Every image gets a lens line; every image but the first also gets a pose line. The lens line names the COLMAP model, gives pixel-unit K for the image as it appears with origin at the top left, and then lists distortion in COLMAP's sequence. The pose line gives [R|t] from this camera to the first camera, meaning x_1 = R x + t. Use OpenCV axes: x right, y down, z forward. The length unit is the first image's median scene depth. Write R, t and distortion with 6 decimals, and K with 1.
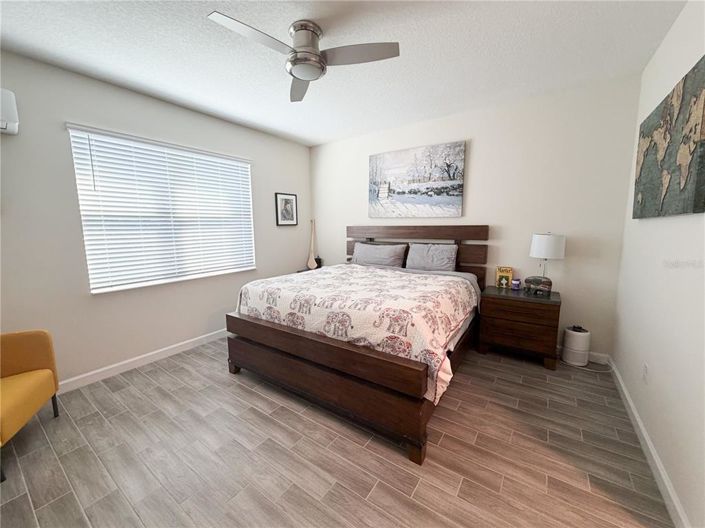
lens RADIAL K [[281.5, 0, 351.4], [0, 281.5, 264.2], [0, 0, 1]] dist [-0.000012, 0.000330]
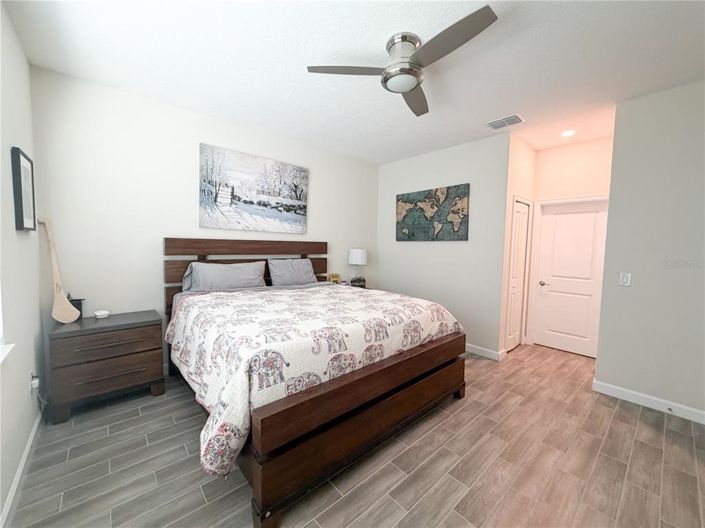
lens RADIAL K [[281.5, 0, 351.5], [0, 281.5, 263.1], [0, 0, 1]] dist [-0.000012, 0.000330]
pose [[0.238223, -0.050991, 0.969871, -0.669189], [0.109269, 0.993688, 0.025404, -0.060858], [-0.965044, 0.099925, 0.242291, 0.561854]]
